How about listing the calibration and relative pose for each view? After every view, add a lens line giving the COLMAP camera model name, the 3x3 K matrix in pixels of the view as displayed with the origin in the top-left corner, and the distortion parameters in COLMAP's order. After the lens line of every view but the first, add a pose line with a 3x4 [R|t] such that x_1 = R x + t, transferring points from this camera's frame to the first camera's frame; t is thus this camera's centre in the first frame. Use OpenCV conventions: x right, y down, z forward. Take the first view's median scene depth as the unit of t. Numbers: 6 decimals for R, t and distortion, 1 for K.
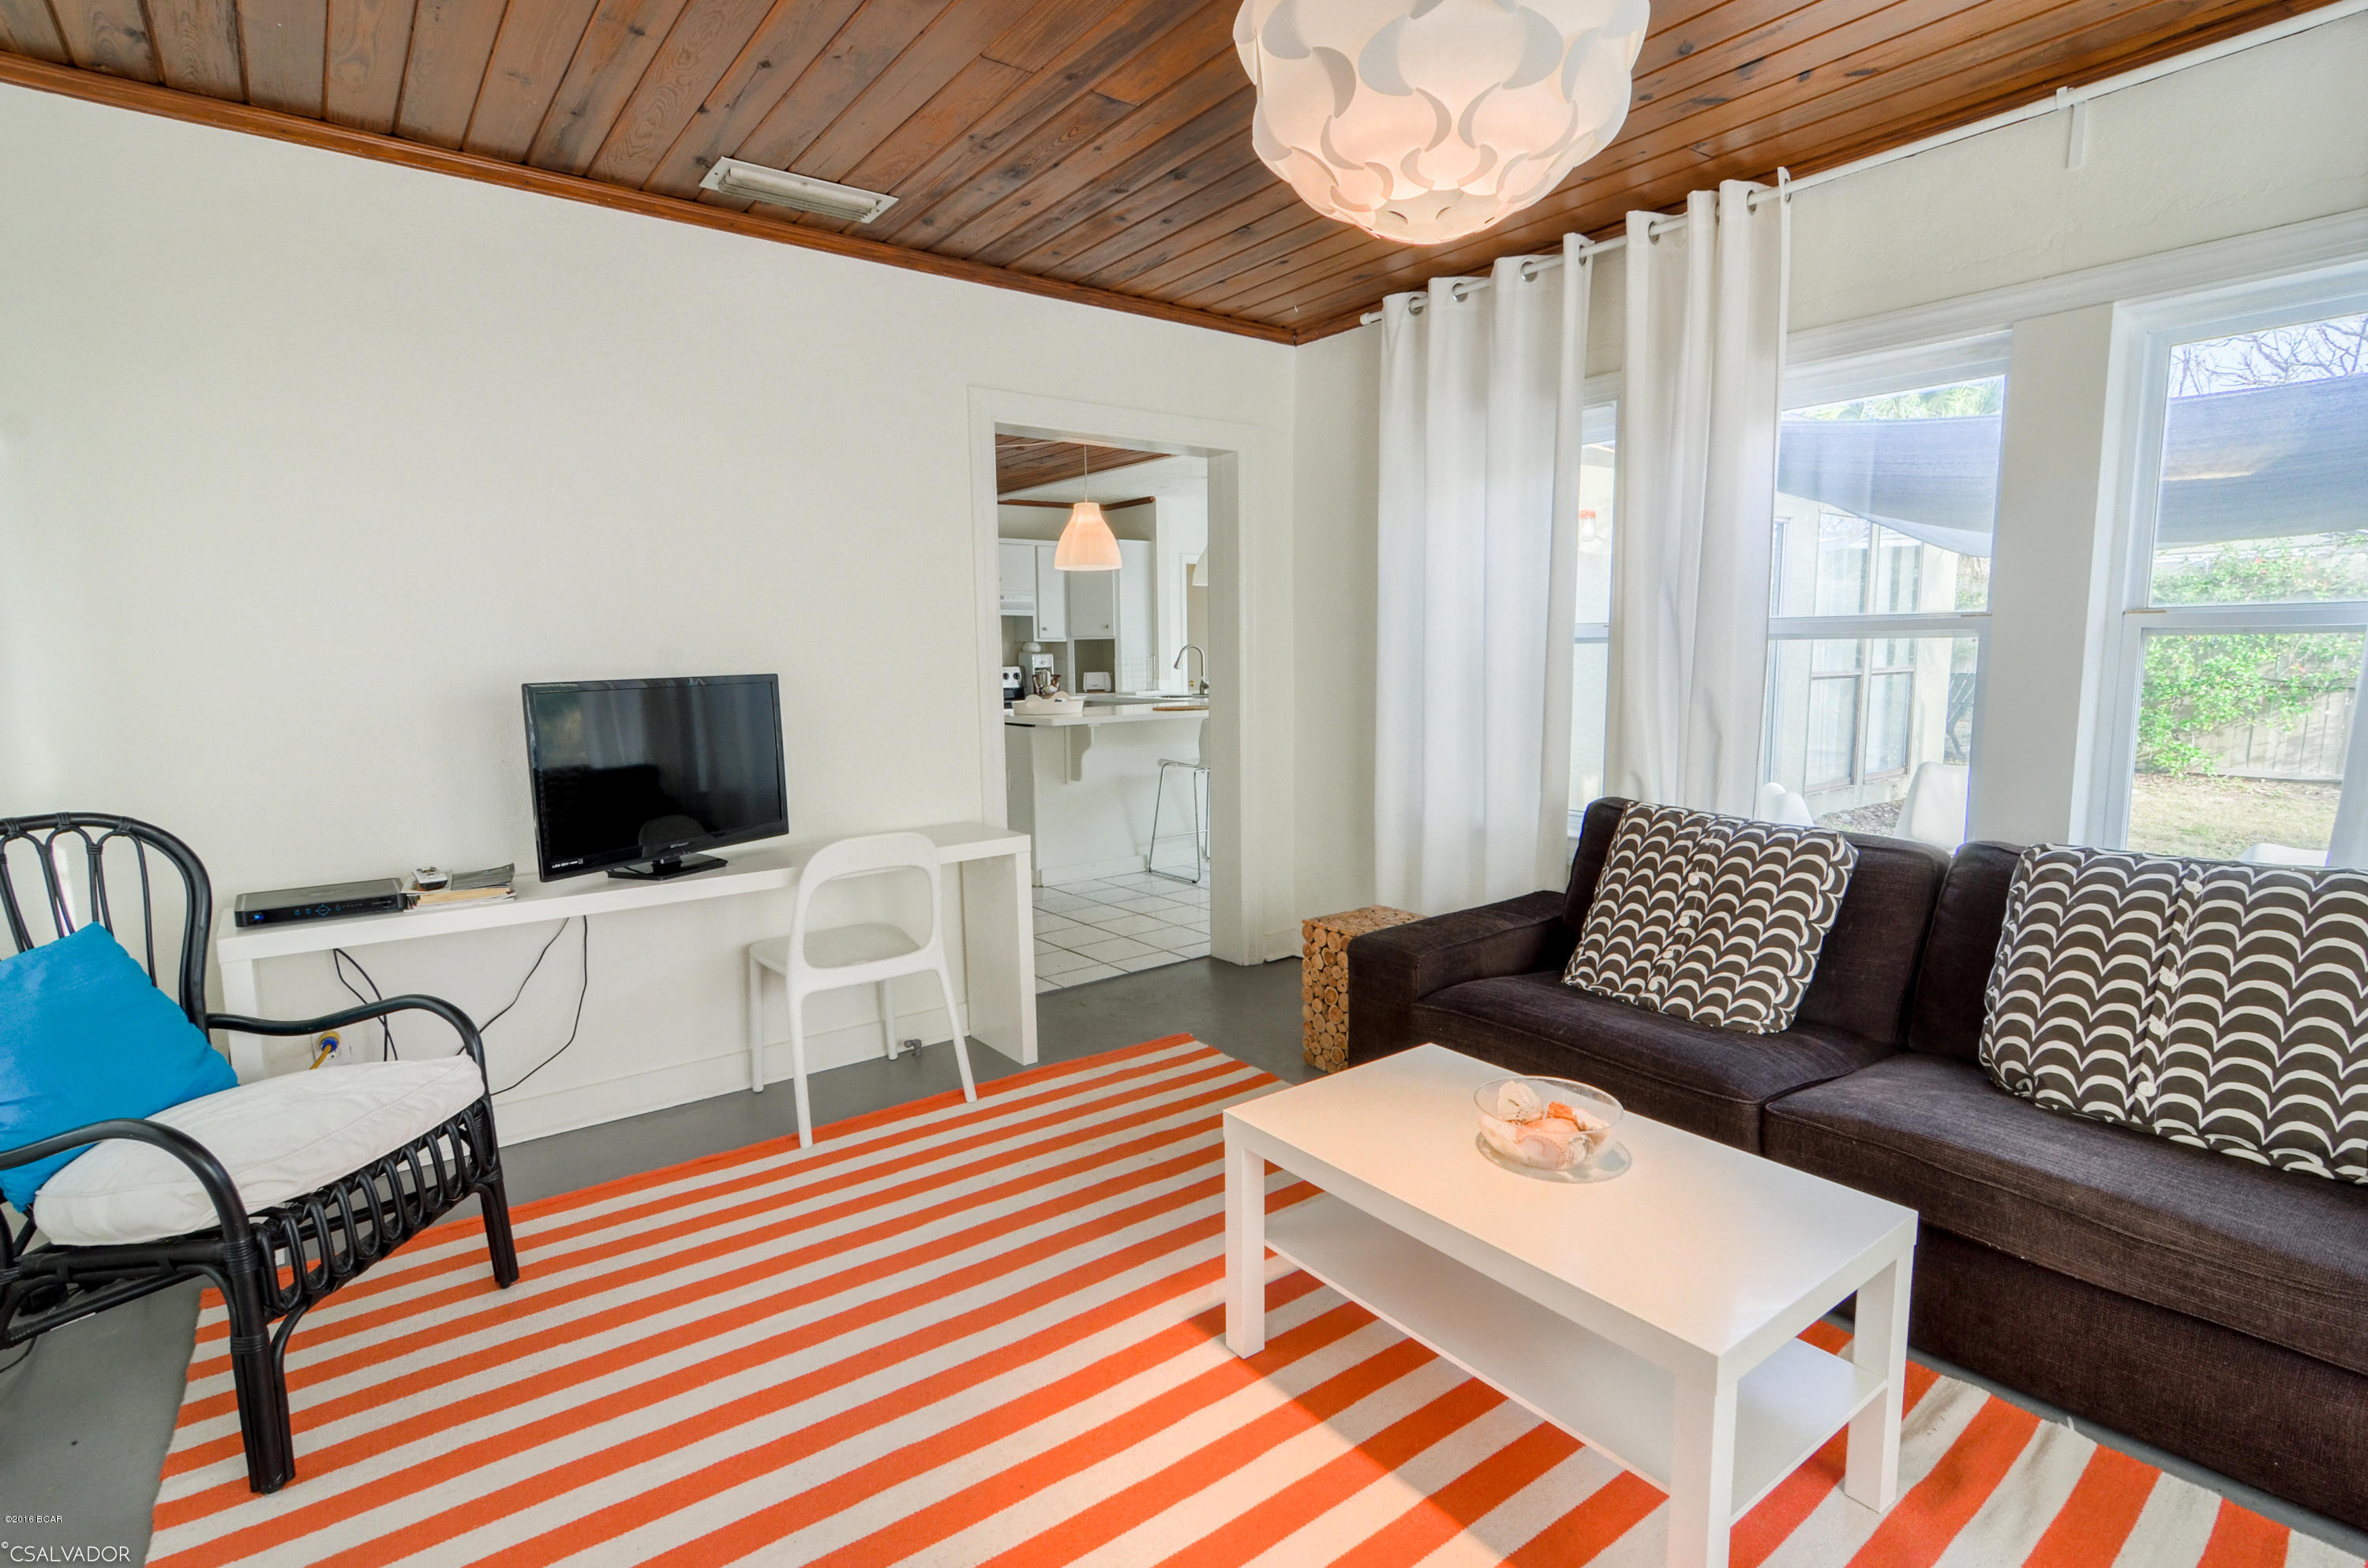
lens RADIAL K [[1134.1, 0, 1175.6], [0, 1134.1, 793.5], [0, 0, 1]] dist [-0.008302, 0.002423]
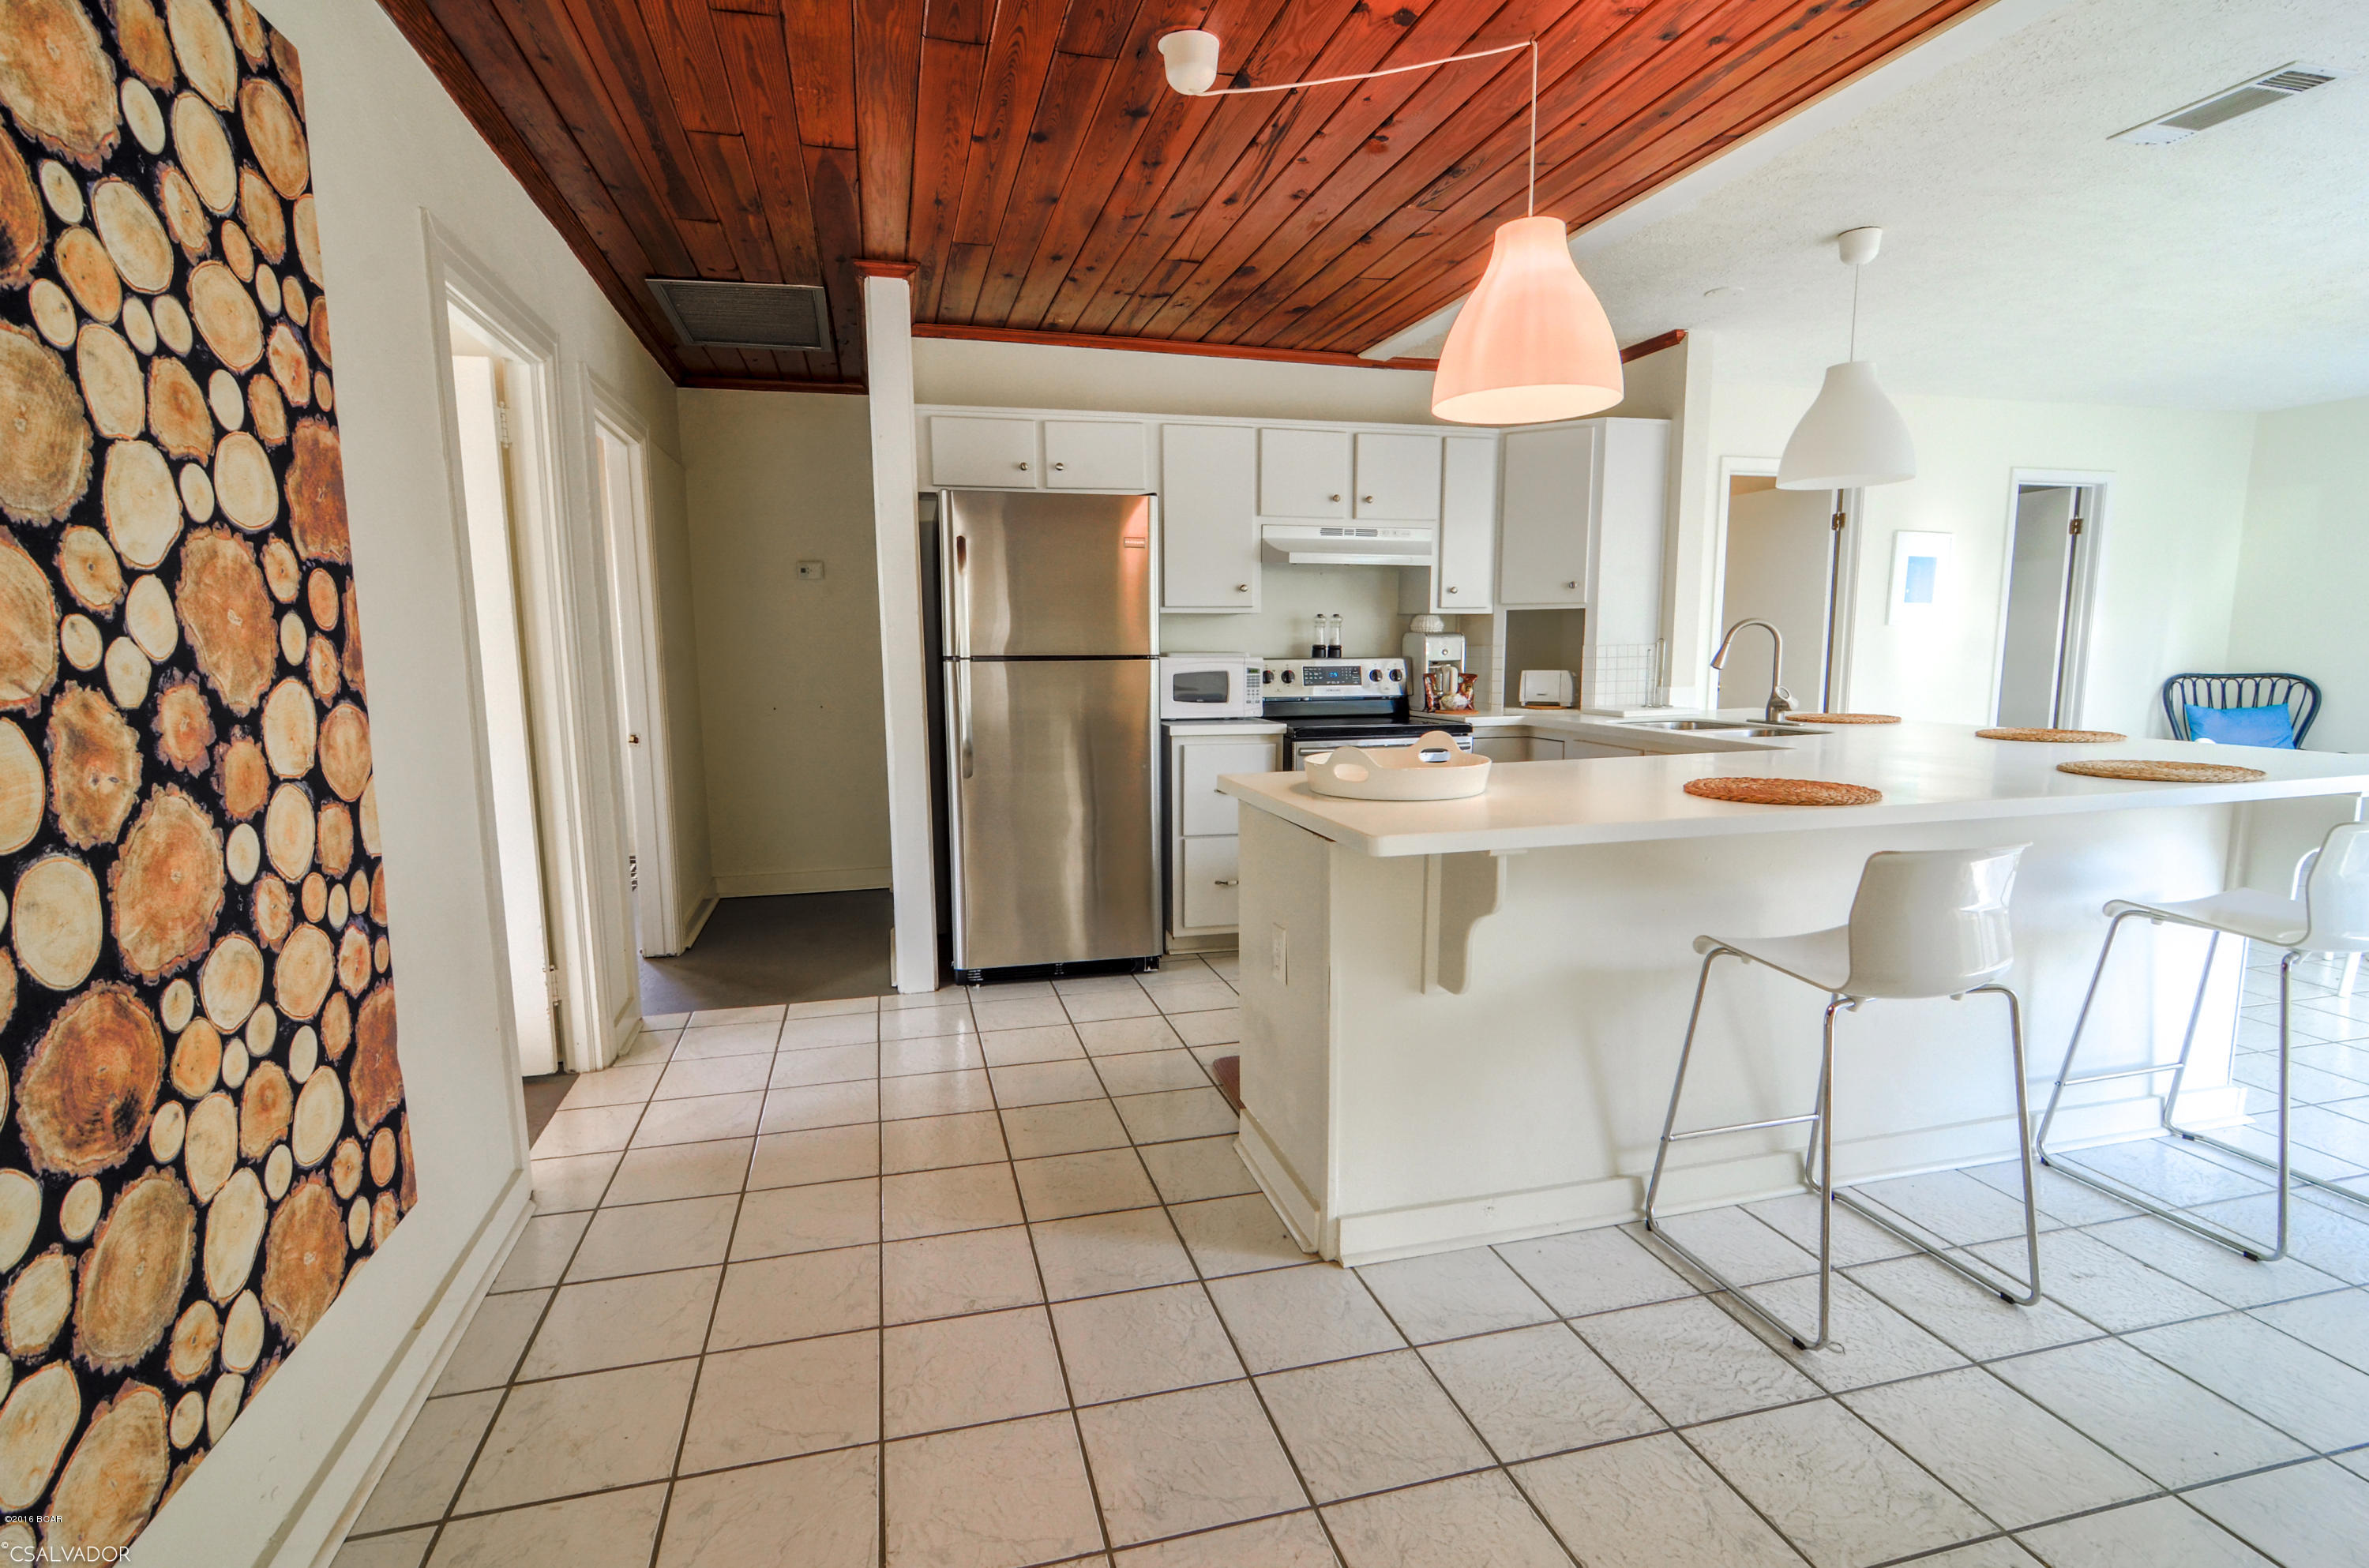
lens RADIAL K [[1134.6, 0, 1184.3], [0, 1134.6, 791.3], [0, 0, 1]] dist [-0.008302, 0.002423]
pose [[0.925487, 0.055250, -0.374729, -0.023922], [-0.049376, 0.998461, 0.025268, -0.055242], [0.375548, -0.004882, 0.926790, 0.441002]]
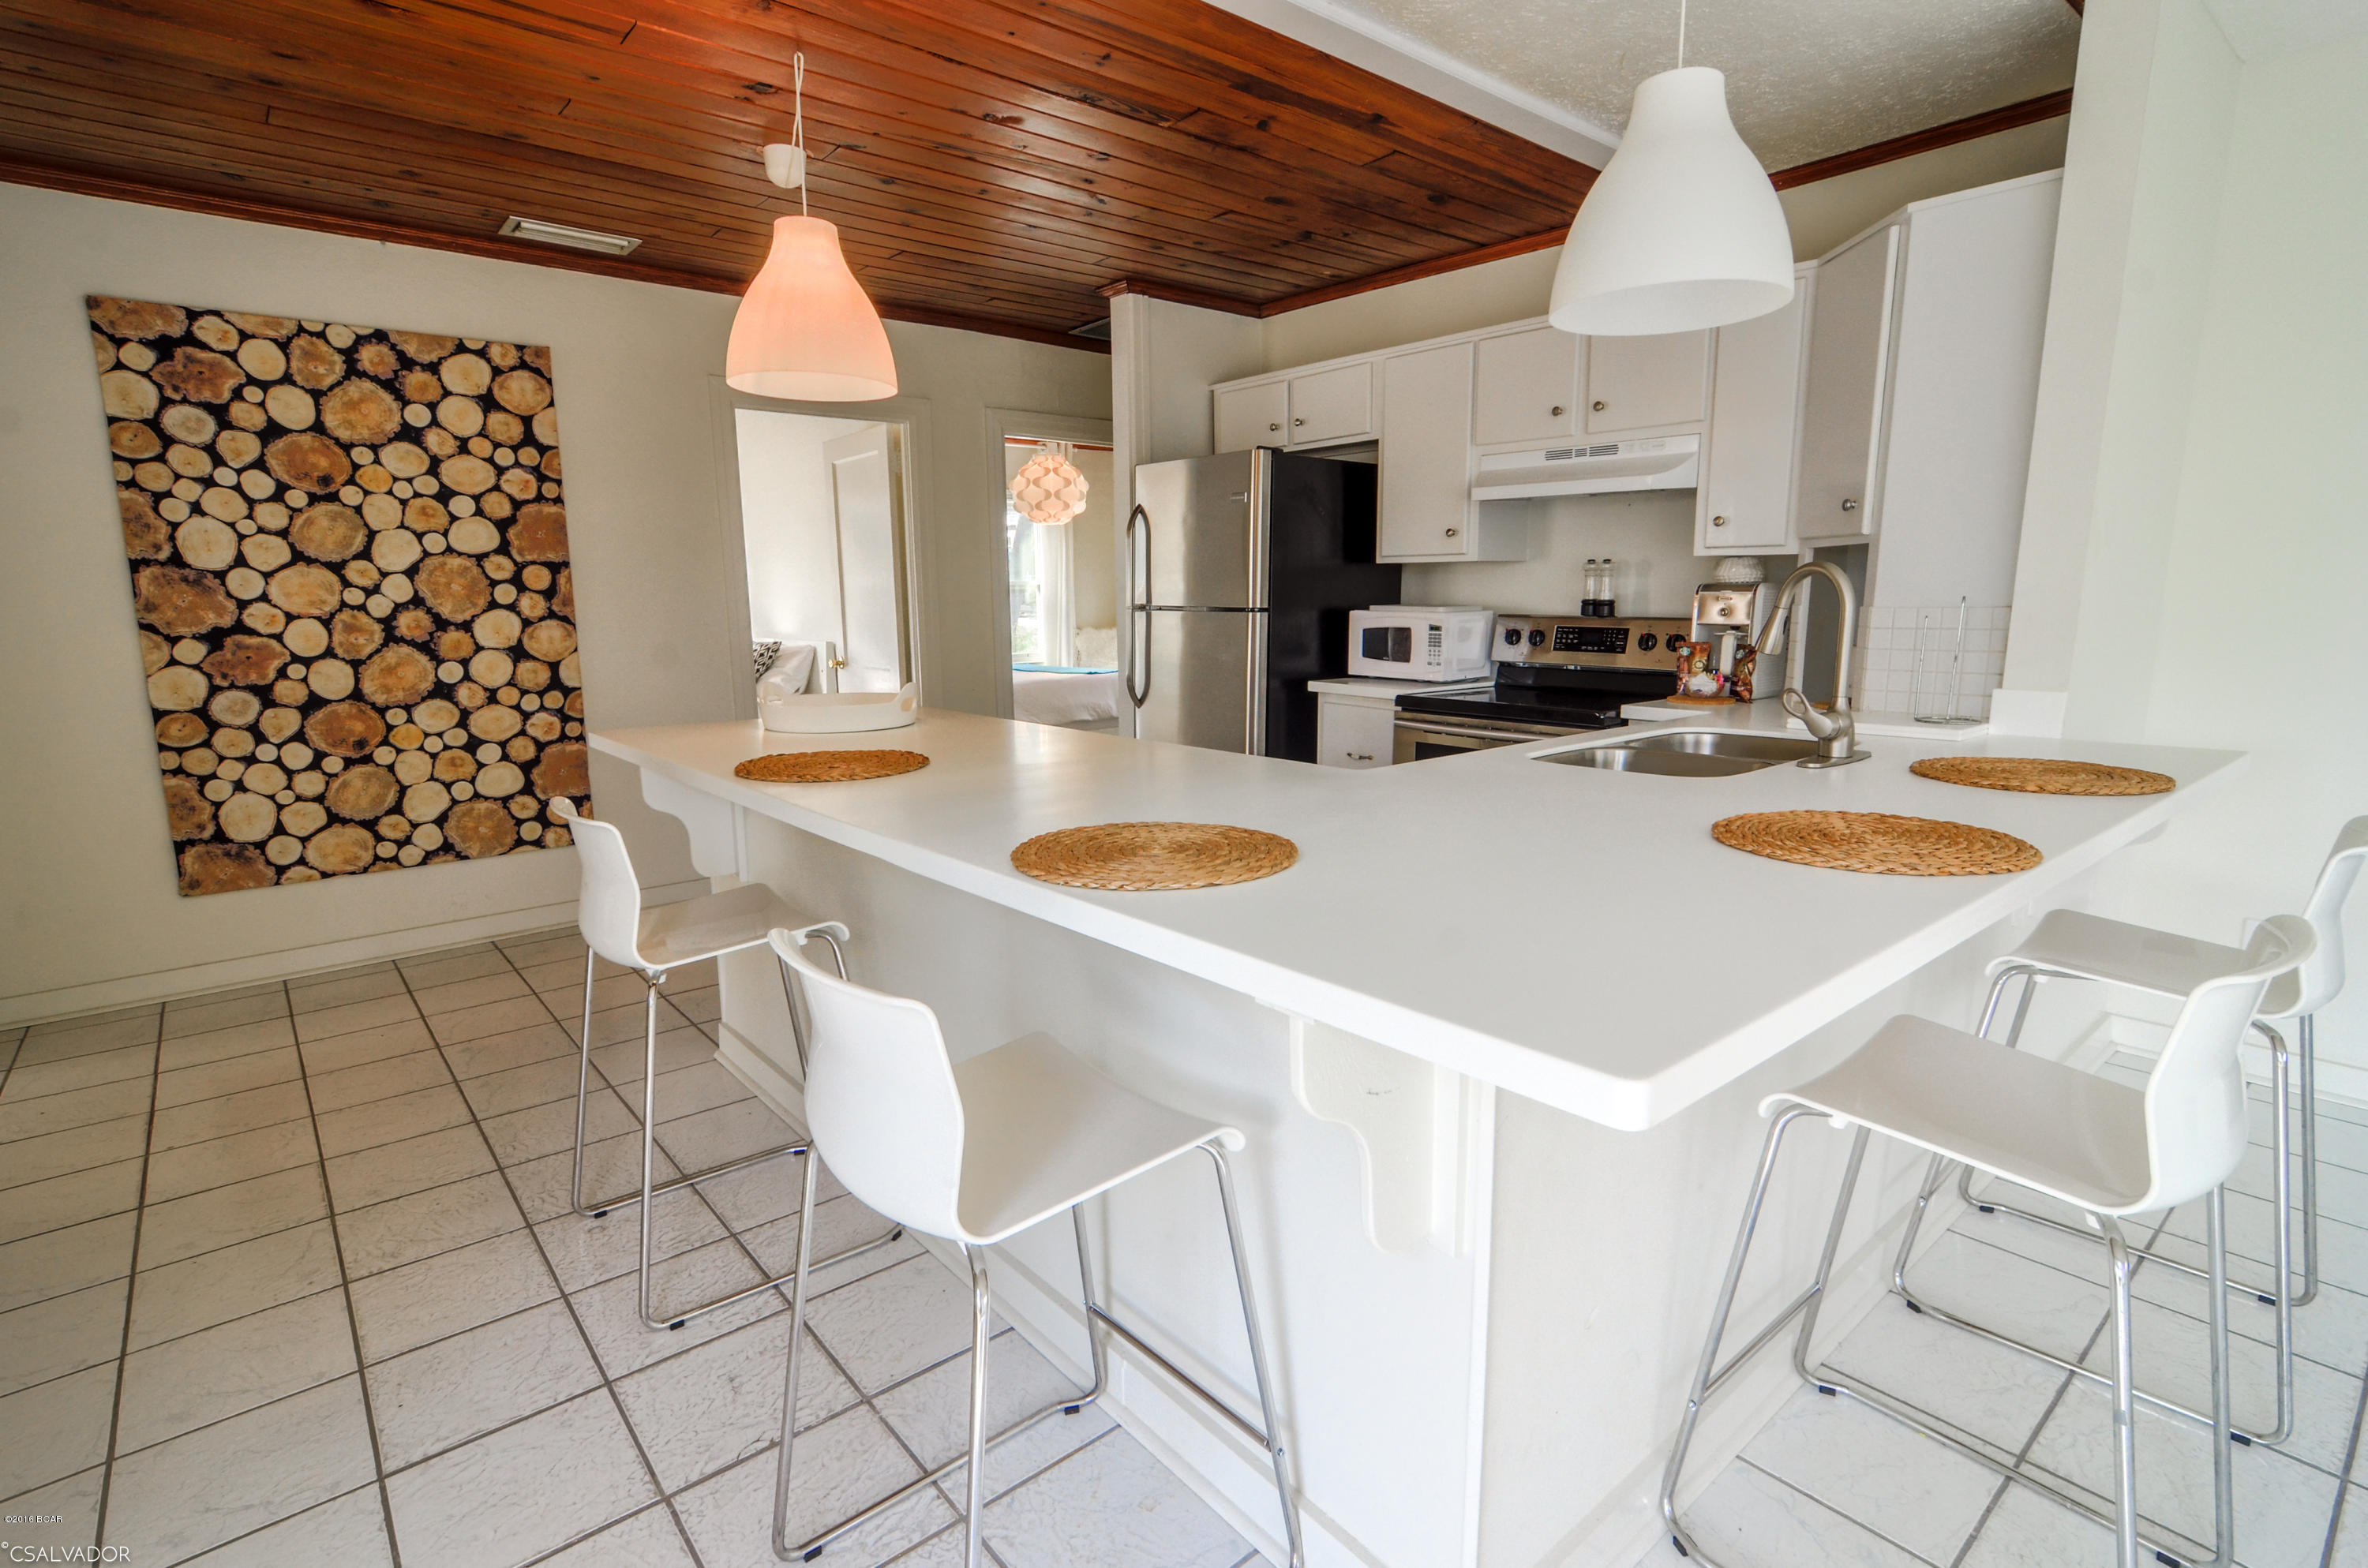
lens RADIAL K [[1134.1, 0, 1179.5], [0, 1134.1, 796.4], [0, 0, 1]] dist [-0.008302, 0.002423]
pose [[0.054761, 0.190545, -0.980150, 0.254310], [-0.115793, 0.976212, 0.183310, -0.102897], [0.991763, 0.103457, 0.075522, 0.795103]]
